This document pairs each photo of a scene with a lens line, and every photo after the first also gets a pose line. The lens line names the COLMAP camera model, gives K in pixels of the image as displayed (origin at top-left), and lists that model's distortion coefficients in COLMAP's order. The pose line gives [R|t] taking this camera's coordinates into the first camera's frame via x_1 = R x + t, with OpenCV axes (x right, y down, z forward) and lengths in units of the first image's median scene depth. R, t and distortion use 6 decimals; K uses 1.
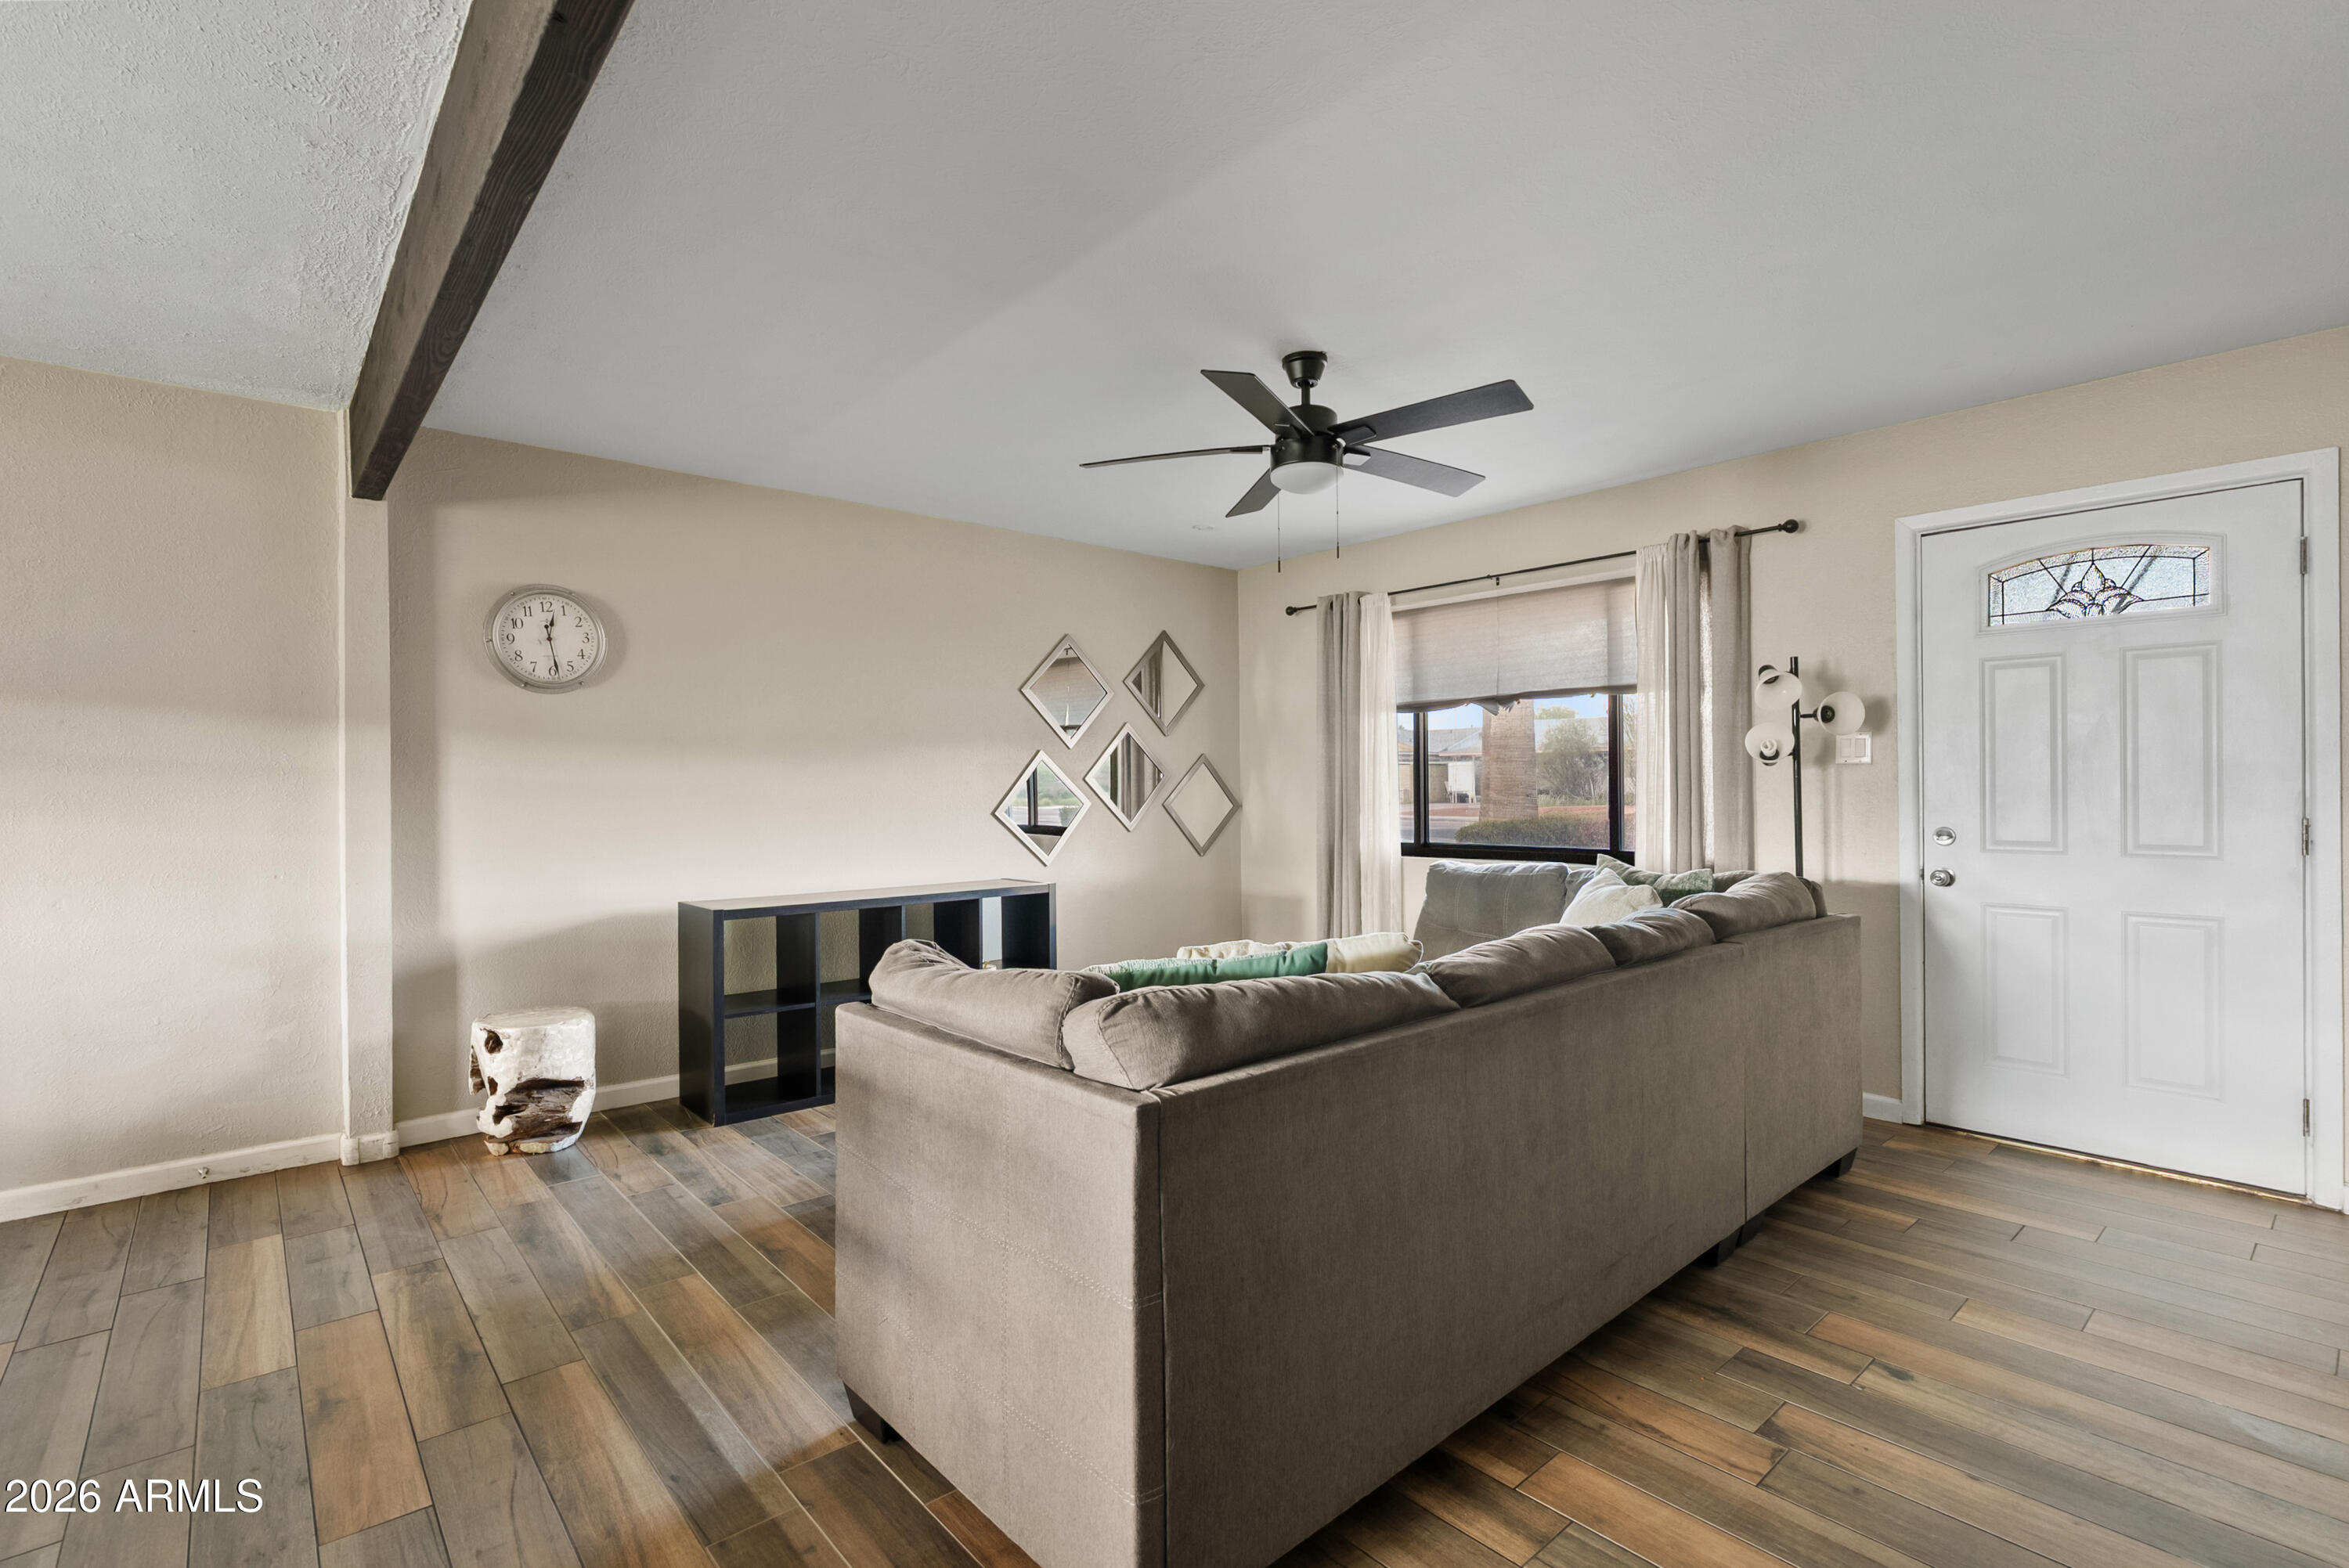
lens RADIAL K [[1081.3, 0, 1183.8], [0, 1081.3, 790.3], [0, 0, 1]] dist [-0.002601, 0.001136]
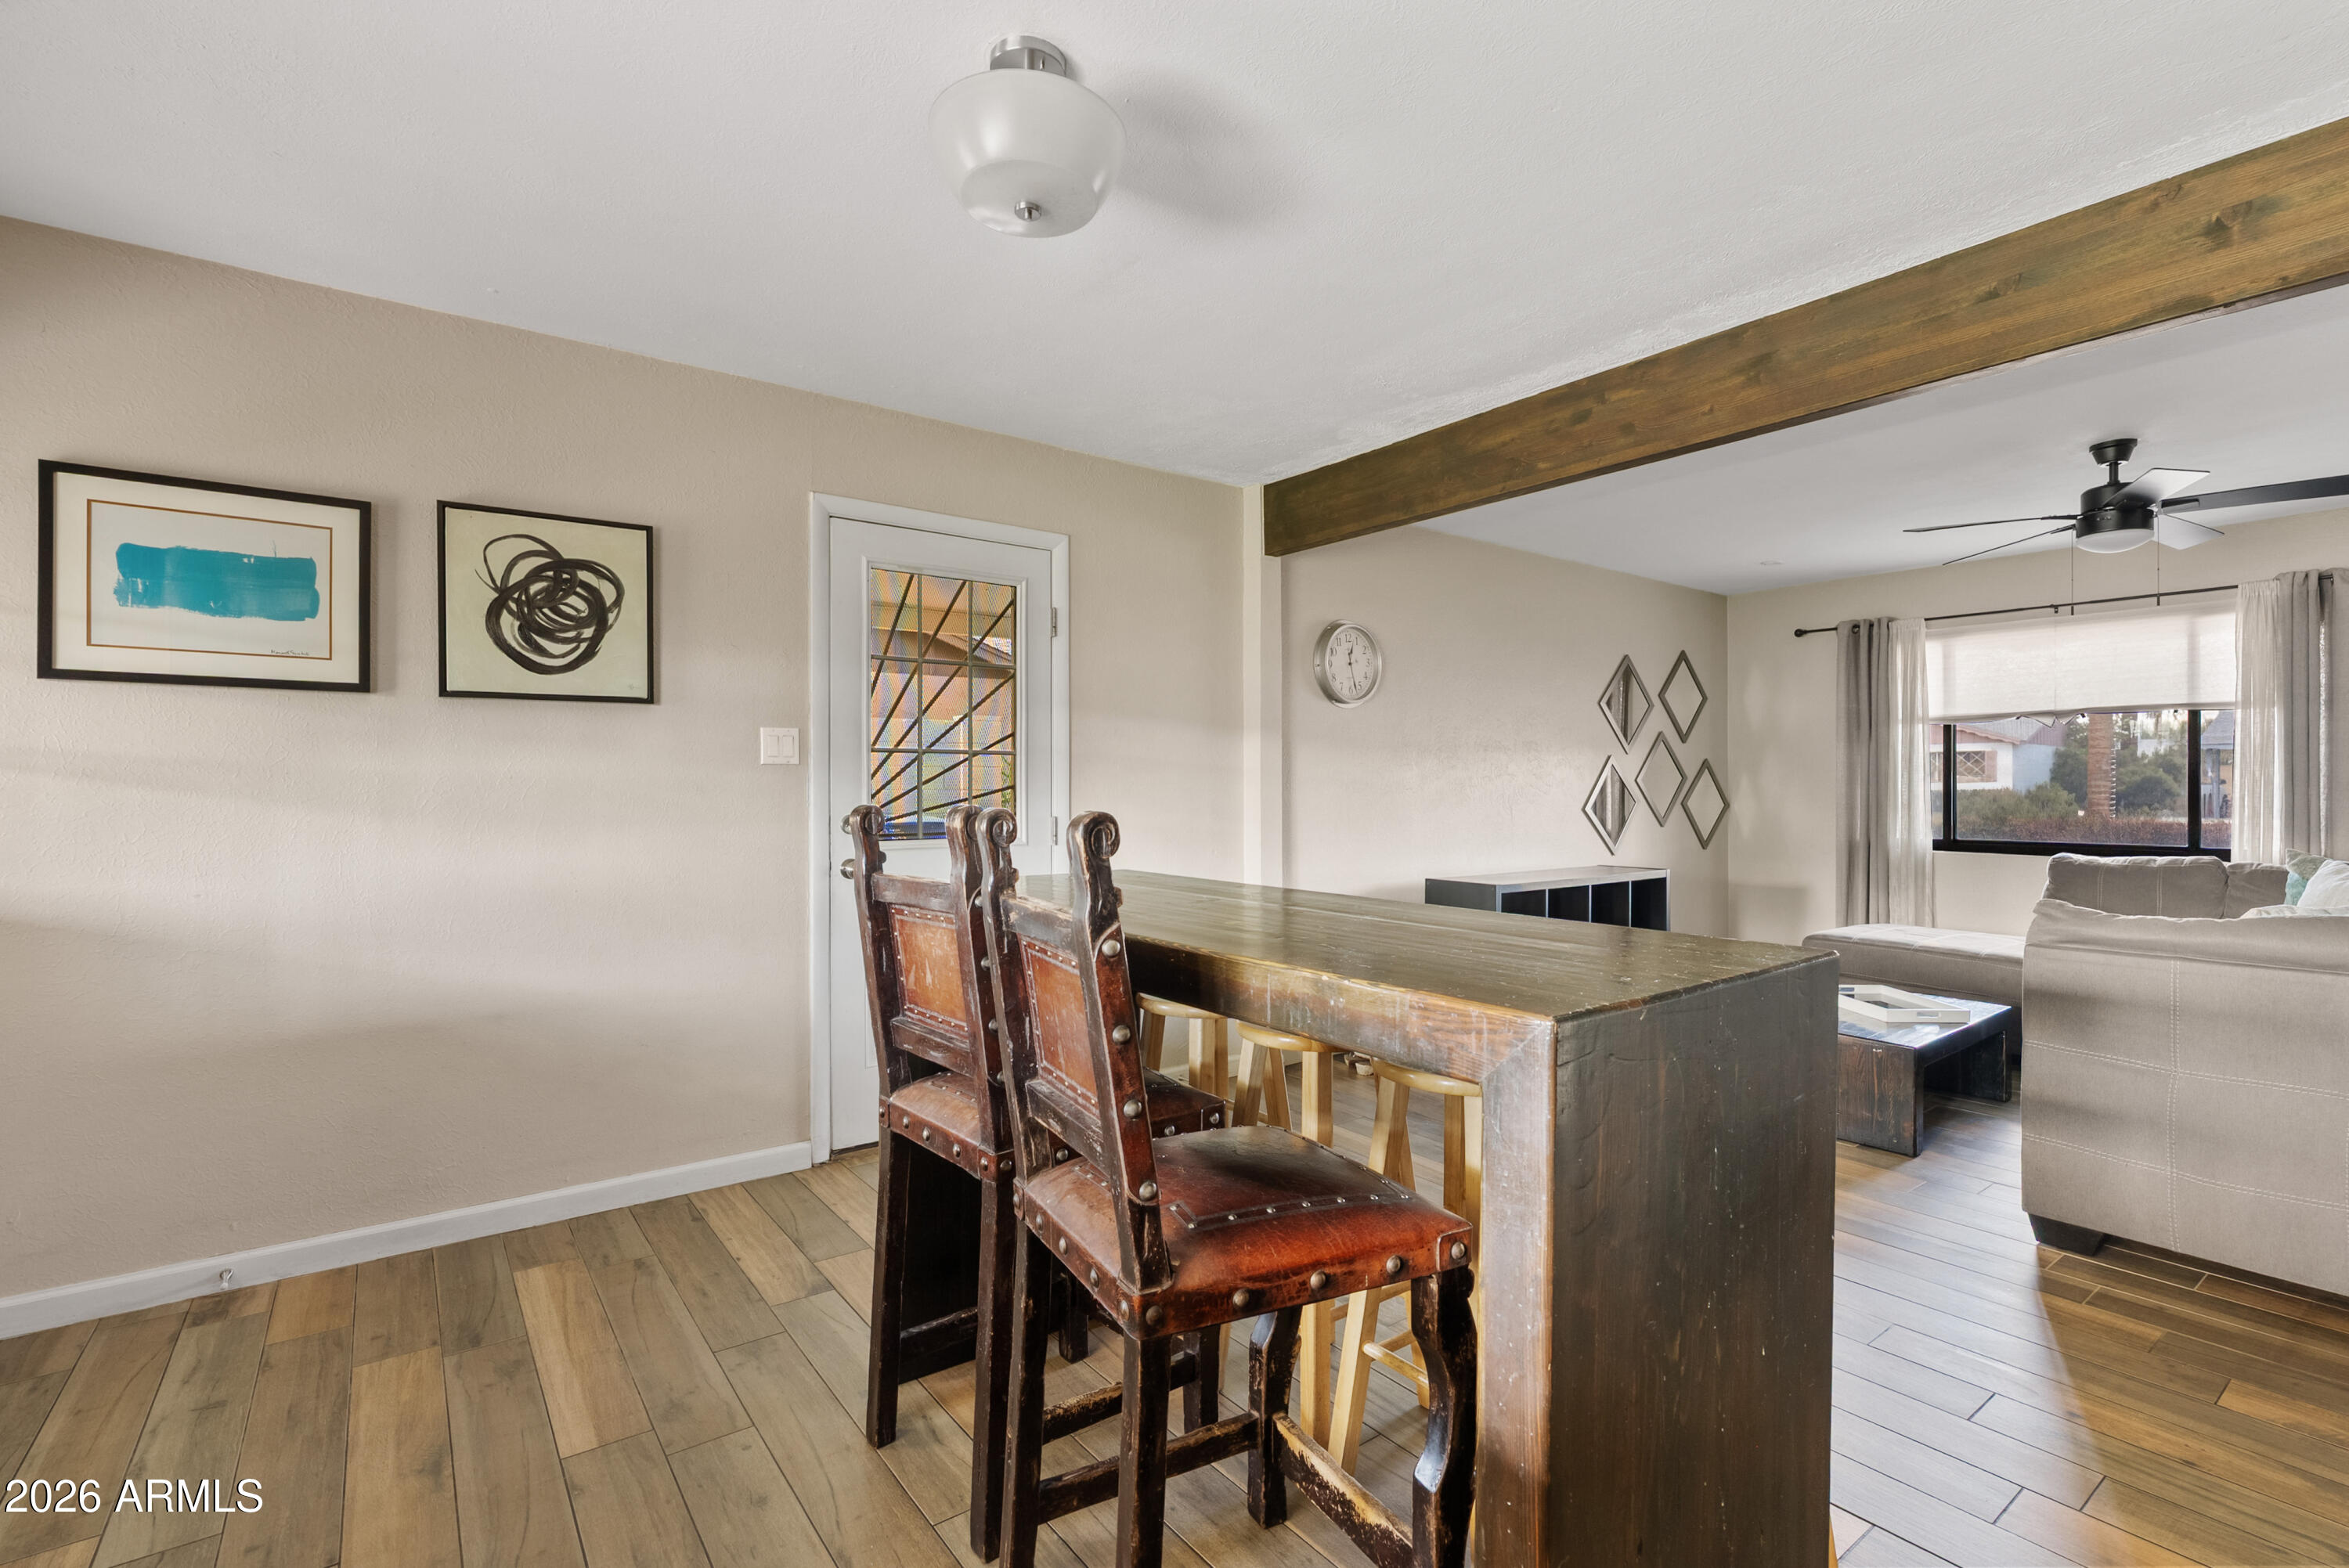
lens RADIAL K [[1064.0, 0, 1176.0], [0, 1064.0, 784.7], [0, 0, 1]] dist [-0.012582, 0.005567]
pose [[0.996171, 0.010577, -0.086783, -0.664675], [-0.011003, 0.999930, -0.004436, 0.006510], [0.086730, 0.005374, 0.996217, -0.232175]]
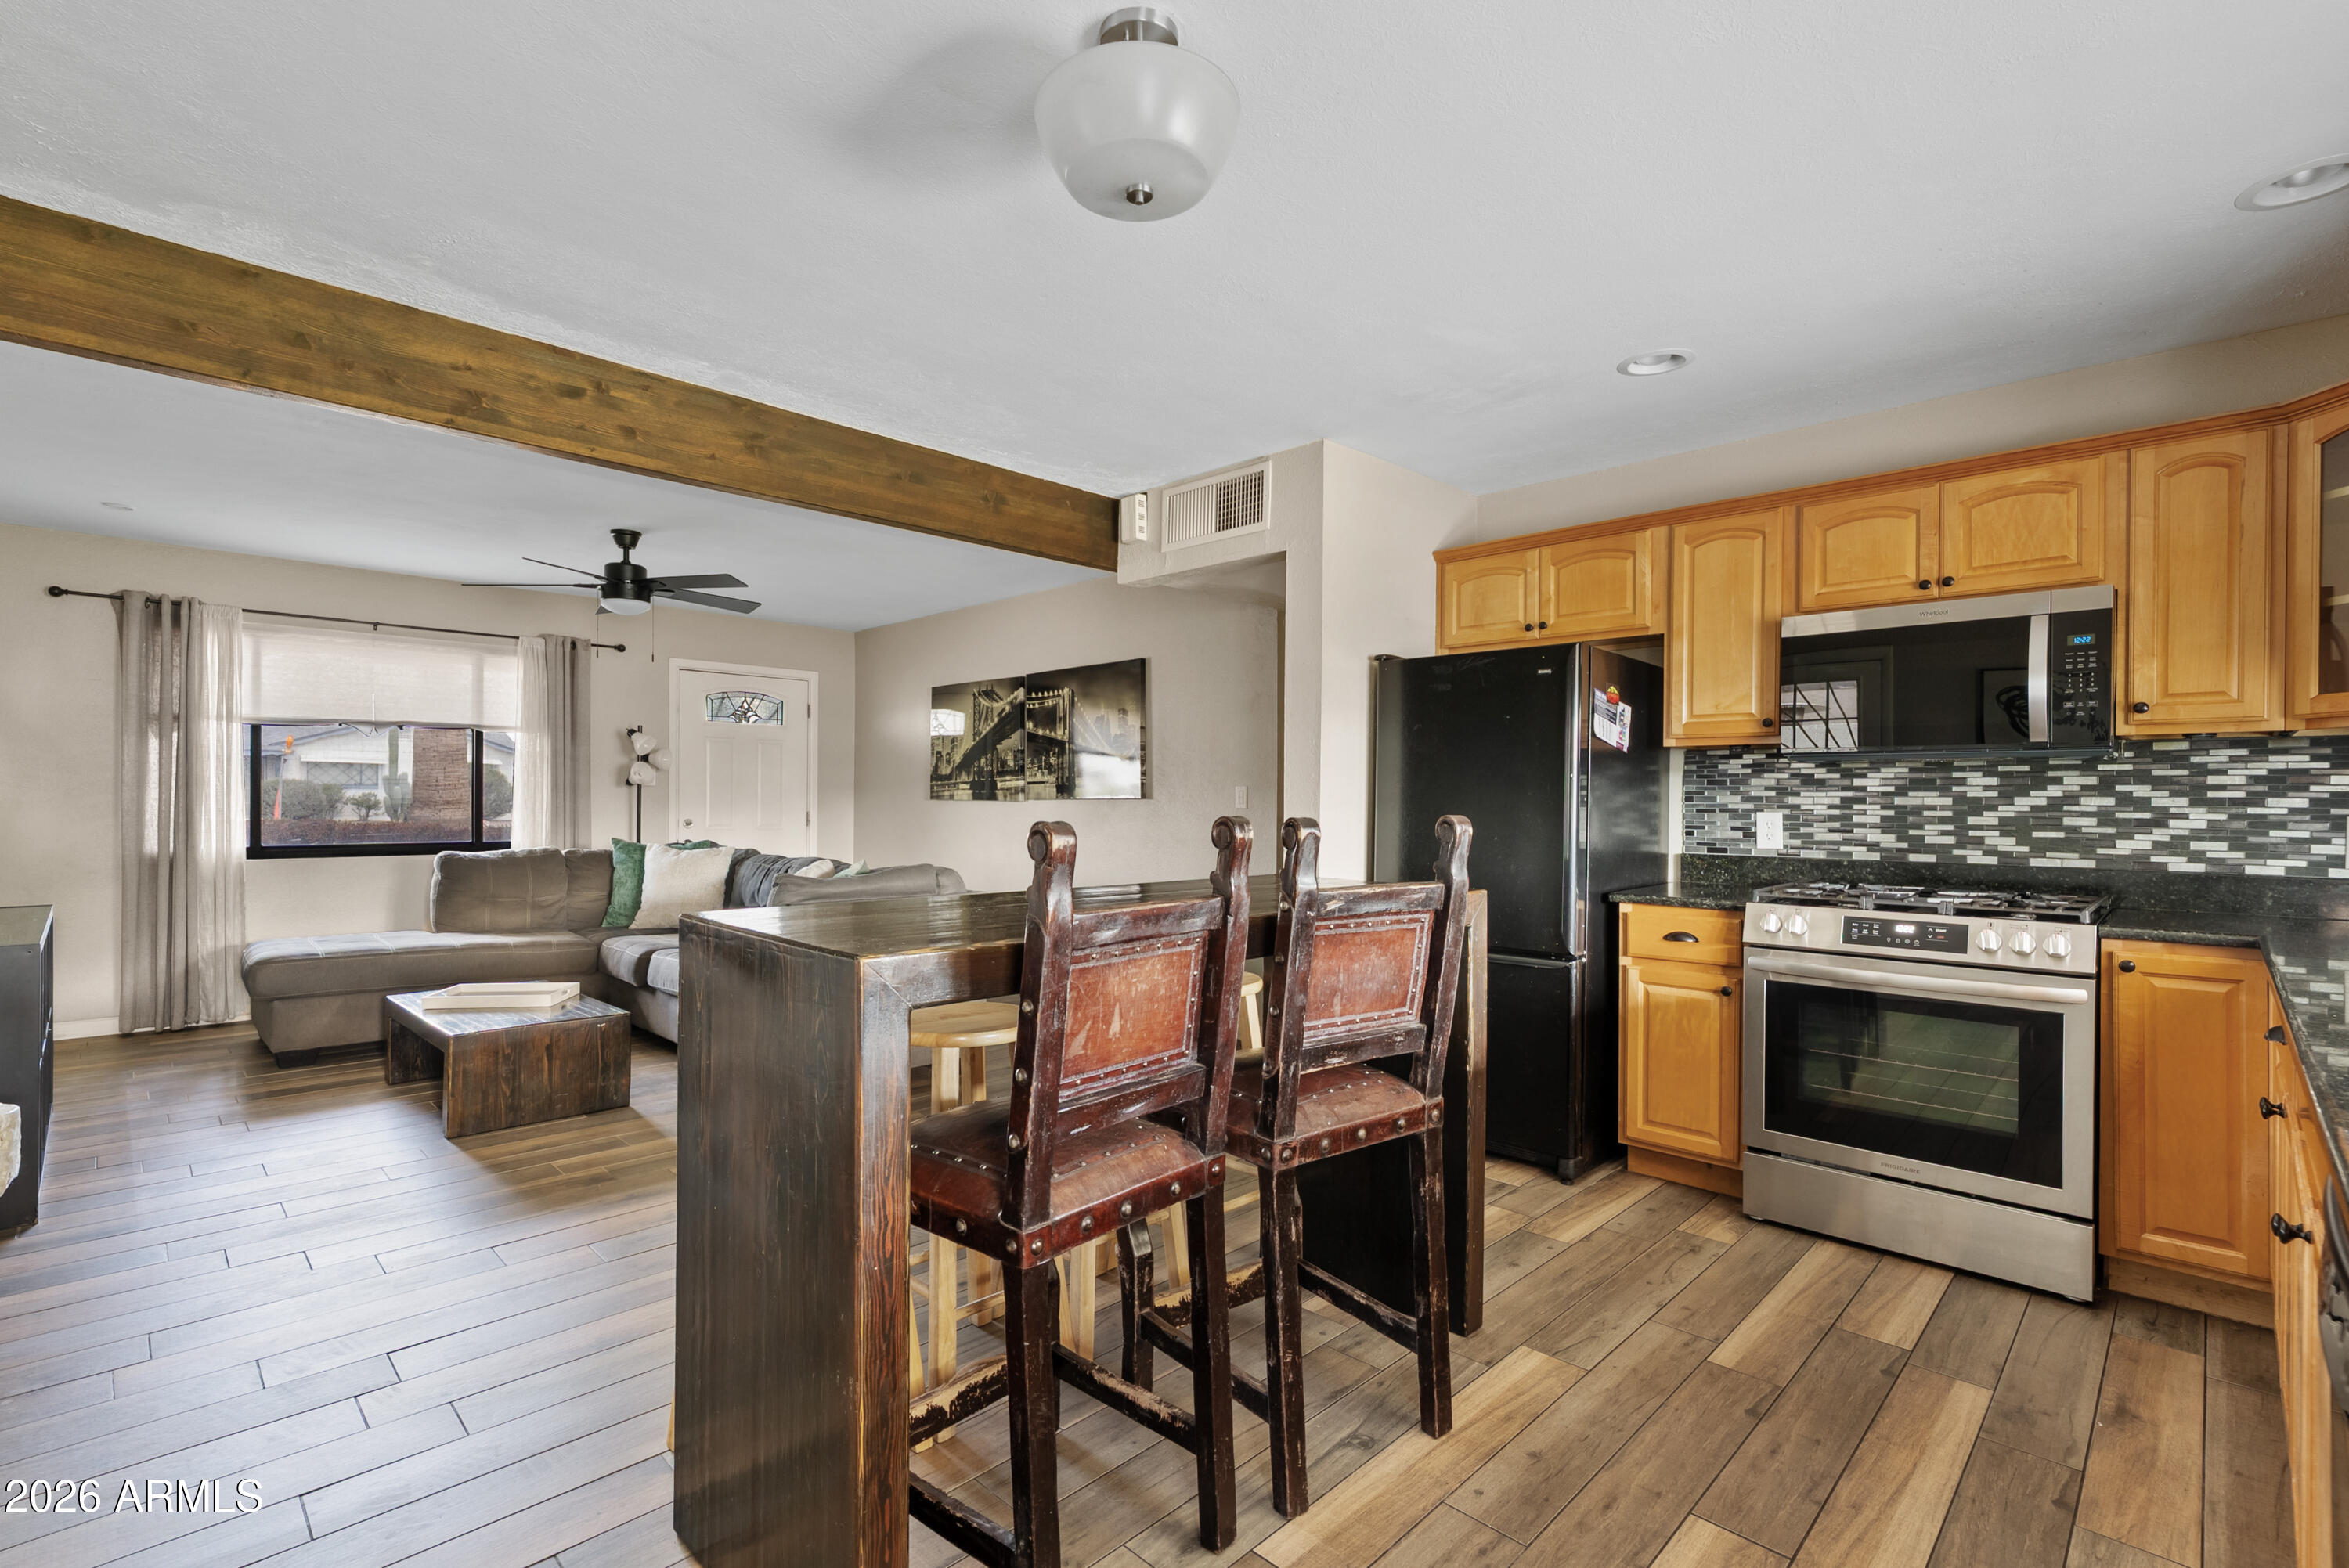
lens RADIAL K [[1061.5, 0, 1171.8], [0, 1061.5, 799.6], [0, 0, 1]] dist [-0.011672, 0.004952]
pose [[-0.063206, 0.007189, 0.997975, -1.192944], [-0.002145, 0.999971, -0.007340, 0.009883], [-0.997998, -0.002605, -0.063189, 0.221739]]
